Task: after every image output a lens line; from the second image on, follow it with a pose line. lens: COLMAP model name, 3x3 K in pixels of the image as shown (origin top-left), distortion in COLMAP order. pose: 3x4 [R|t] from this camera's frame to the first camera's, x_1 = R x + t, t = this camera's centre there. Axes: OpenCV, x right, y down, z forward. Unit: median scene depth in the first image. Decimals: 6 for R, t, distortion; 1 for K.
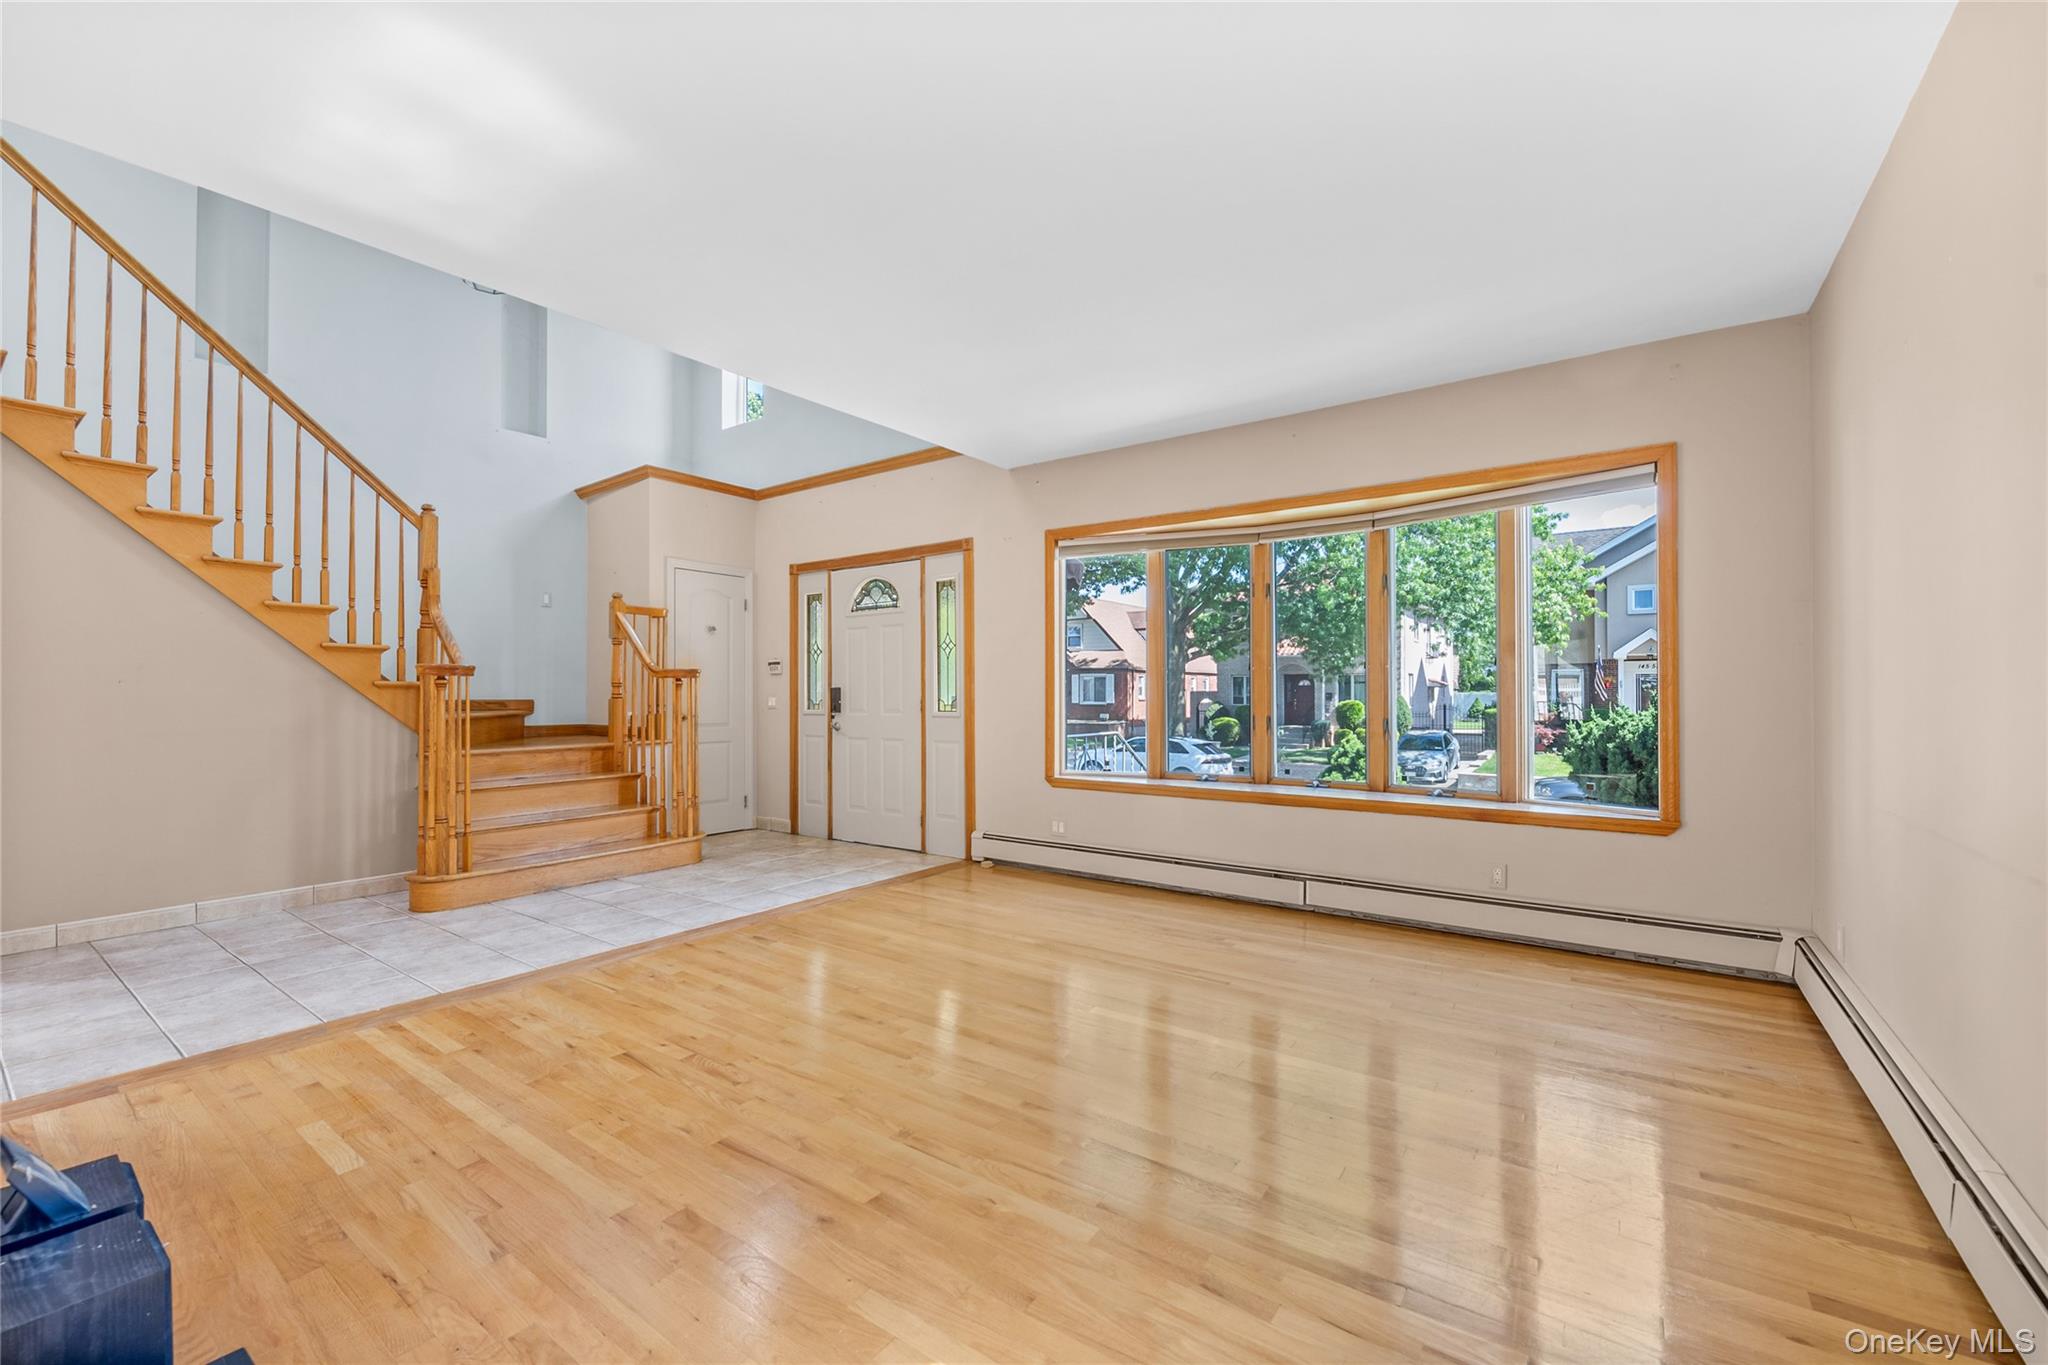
lens RADIAL K [[822.0, 0, 1023.9], [0, 822.0, 688.1], [0, 0, 1]] dist [-0.010581, -0.001014]
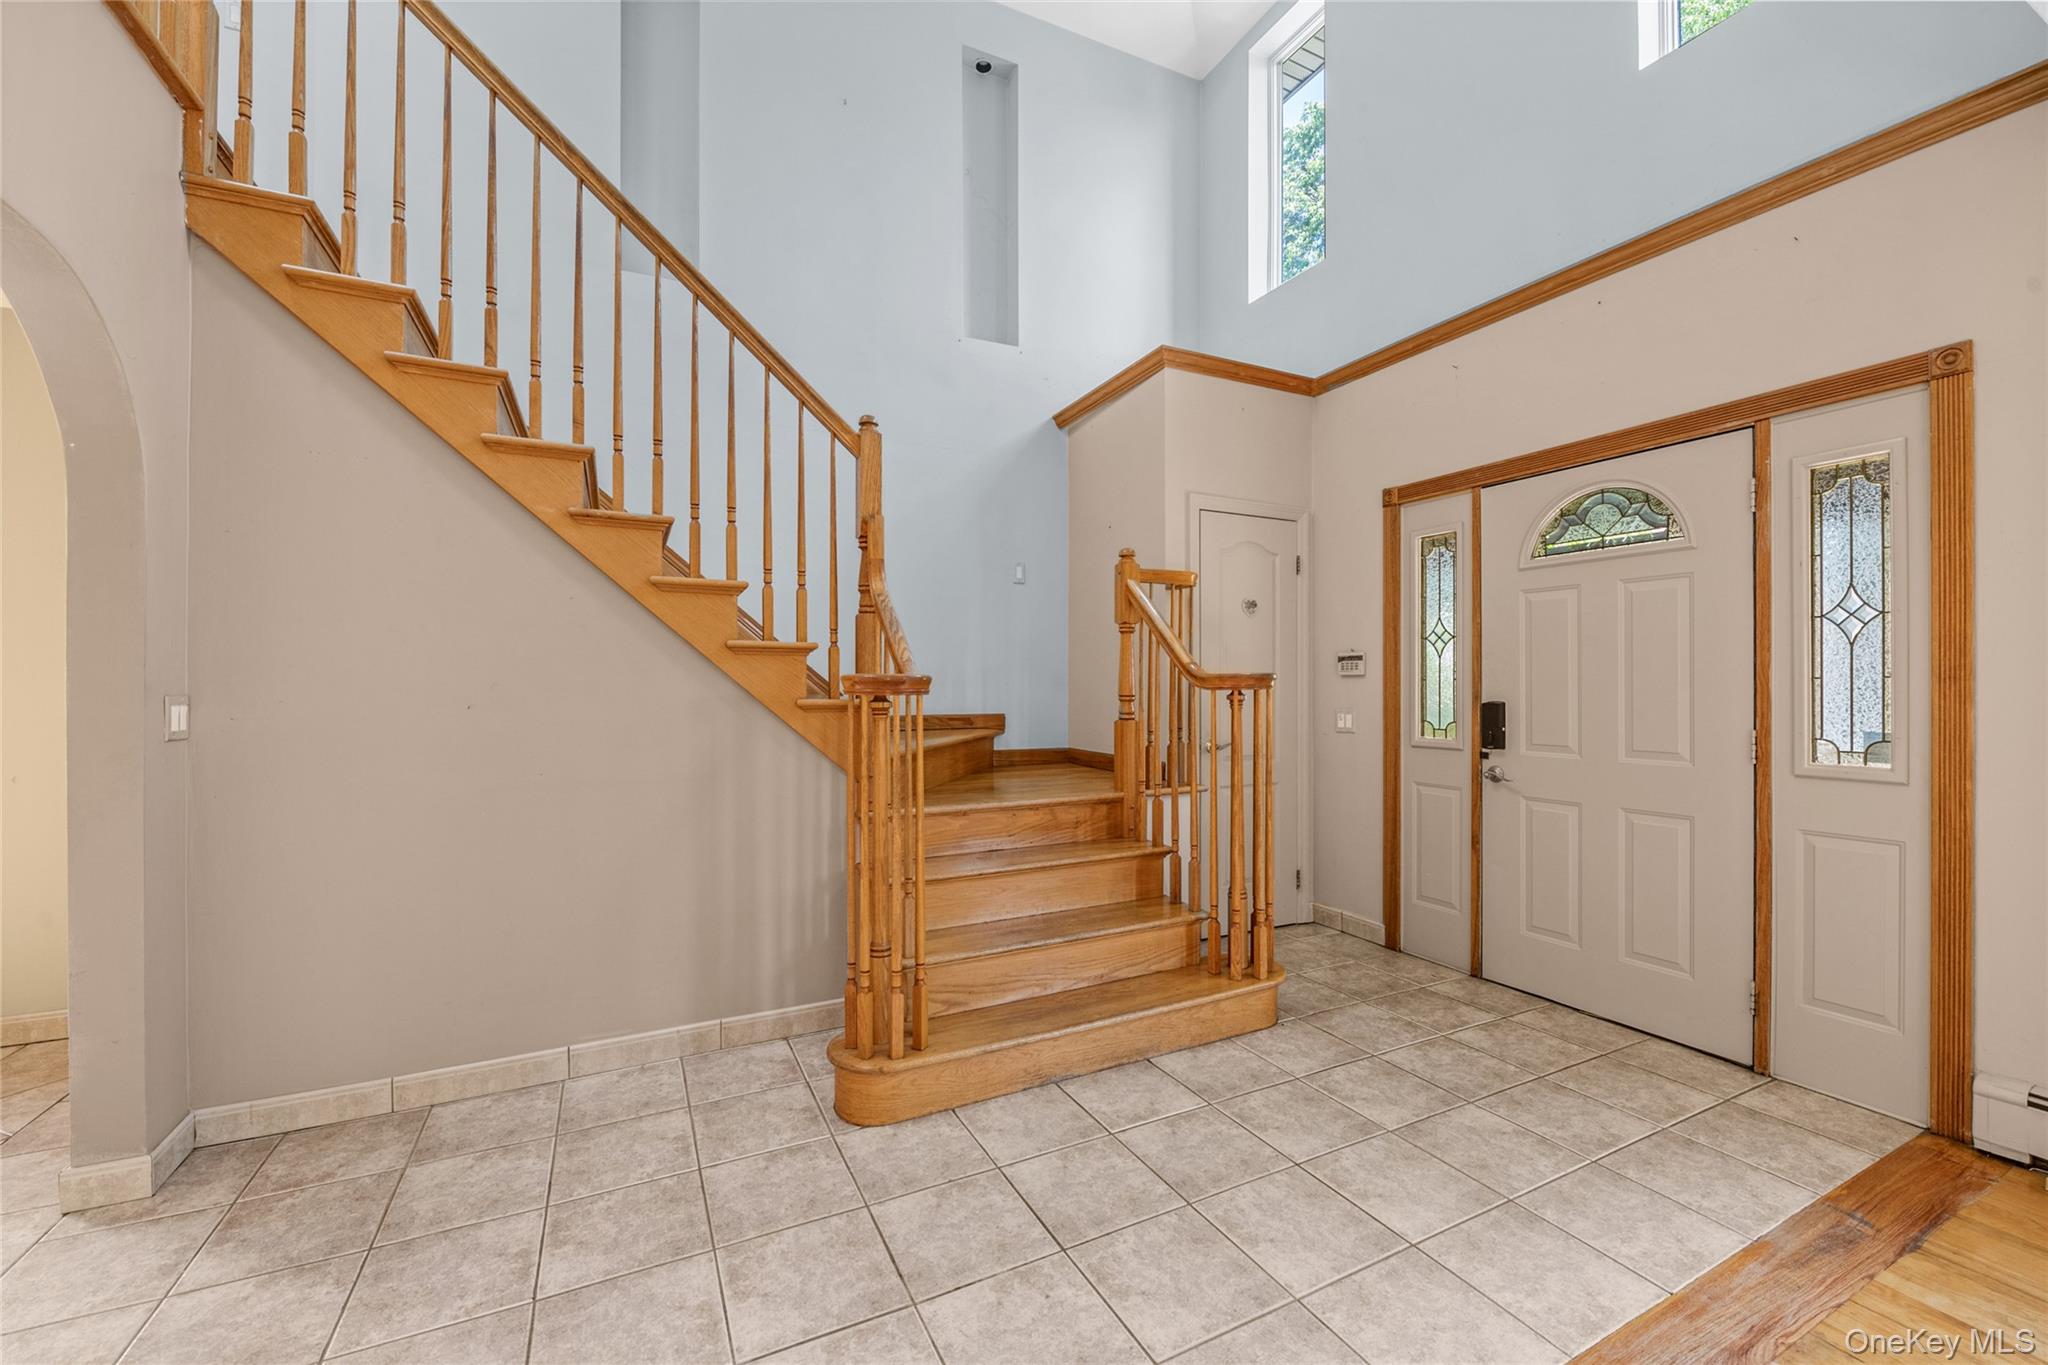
lens RADIAL K [[822.0, 0, 1018.1], [0, 822.0, 679.2], [0, 0, 1]] dist [-0.010581, -0.001014]
pose [[0.879371, 0.000268, -0.476136, -0.284008], [0.002806, 0.999980, 0.005746, -0.022679], [0.476128, -0.006388, 0.879353, 0.431642]]
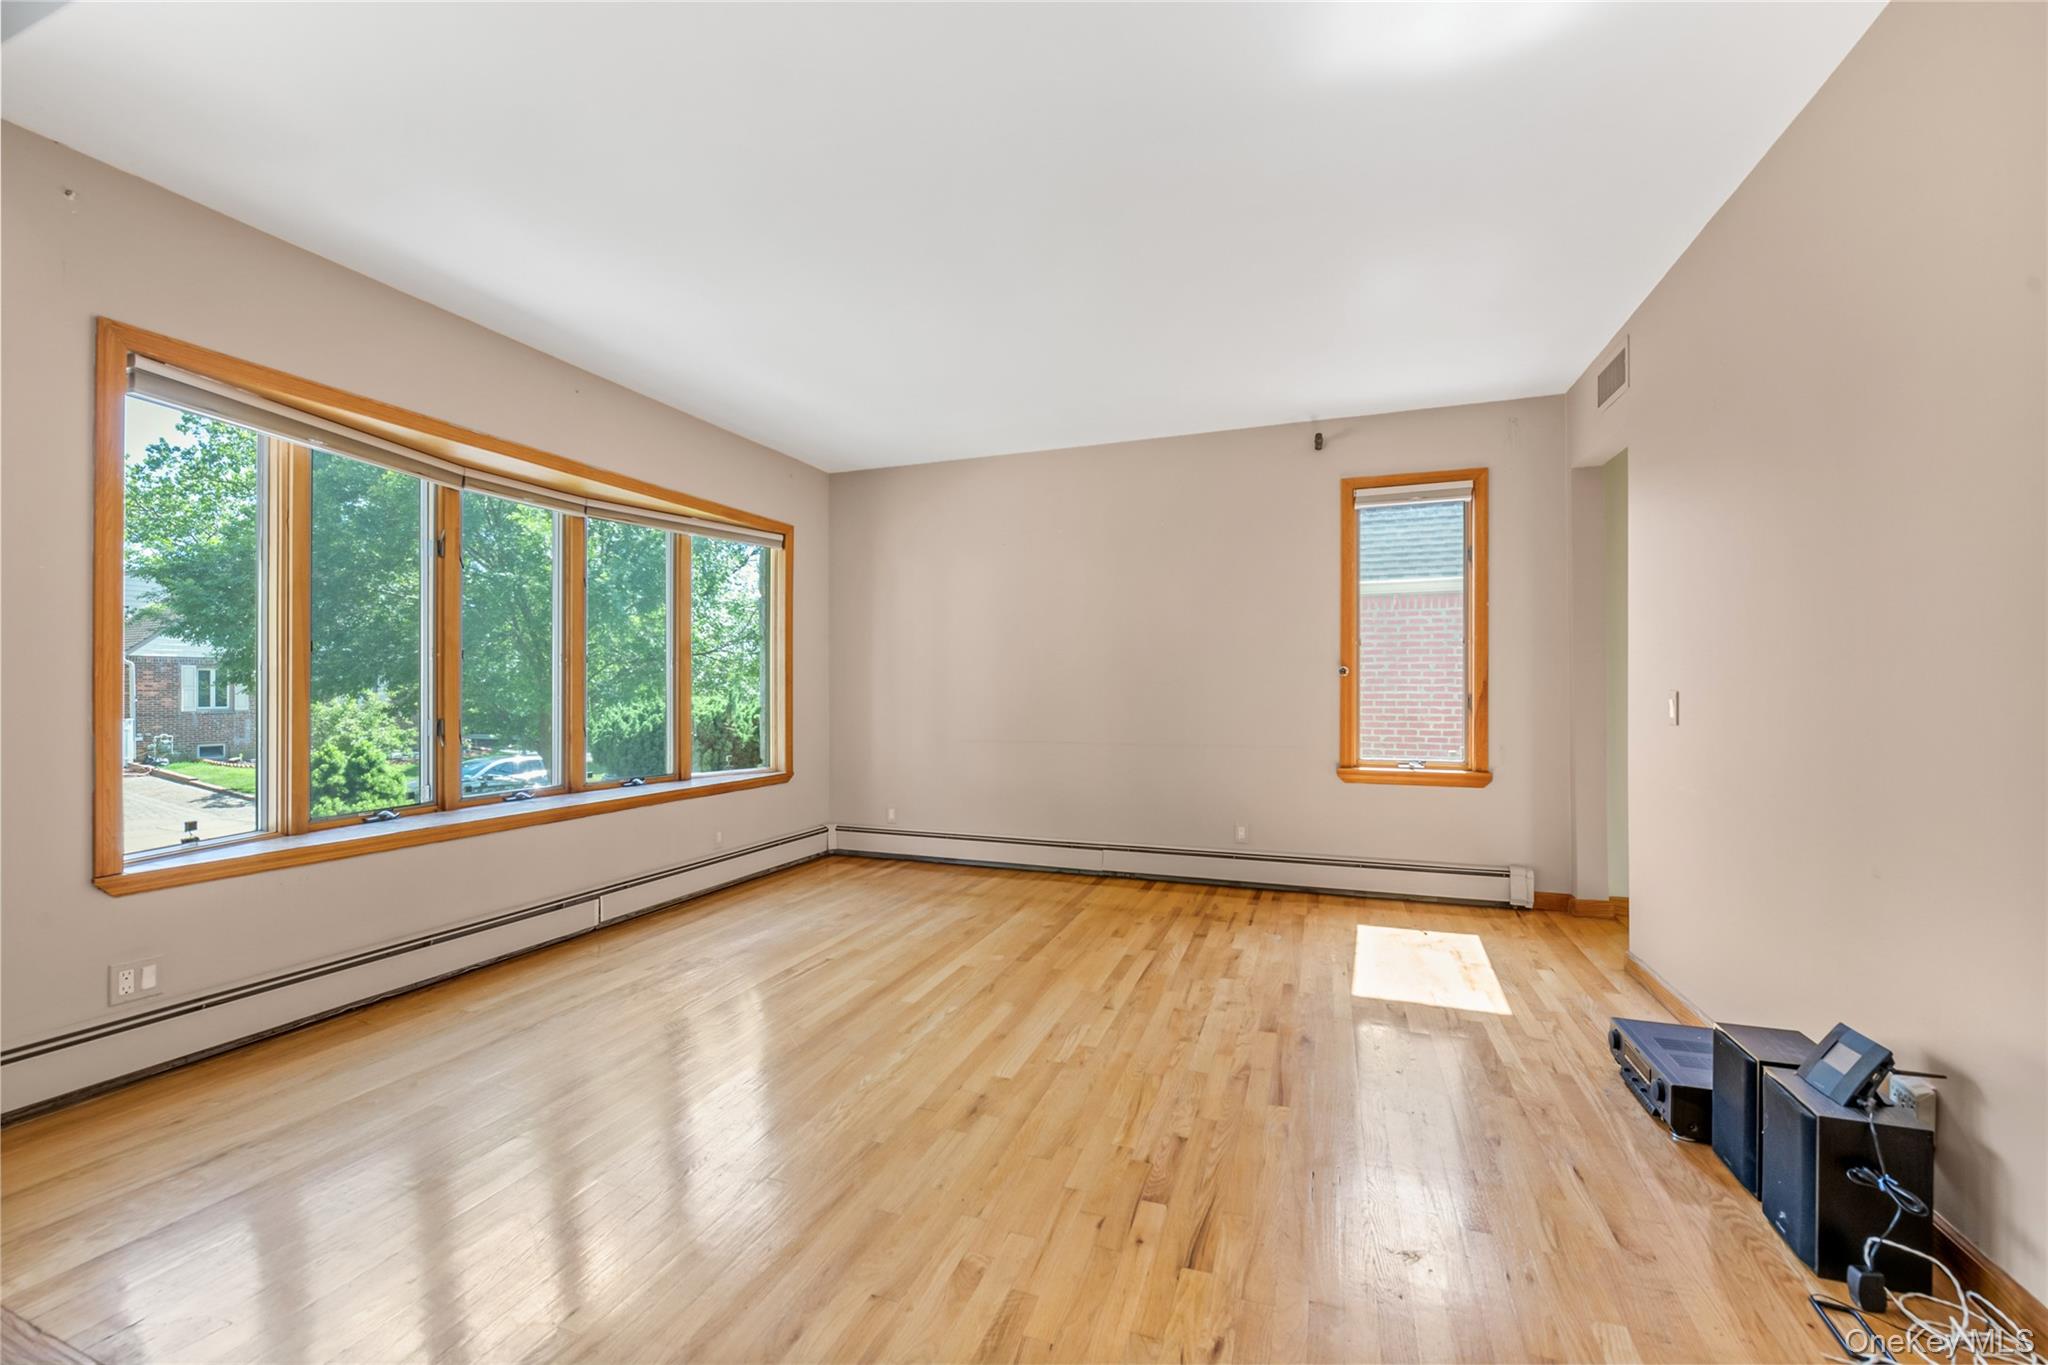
lens RADIAL K [[822.0, 0, 1024.0], [0, 822.0, 686.7], [0, 0, 1]] dist [-0.010581, -0.001014]
pose [[-0.268968, 0.003203, 0.963144, -0.489940], [-0.006094, 0.999969, -0.005027, 0.004350], [-0.963130, -0.007222, -0.268941, 0.600019]]
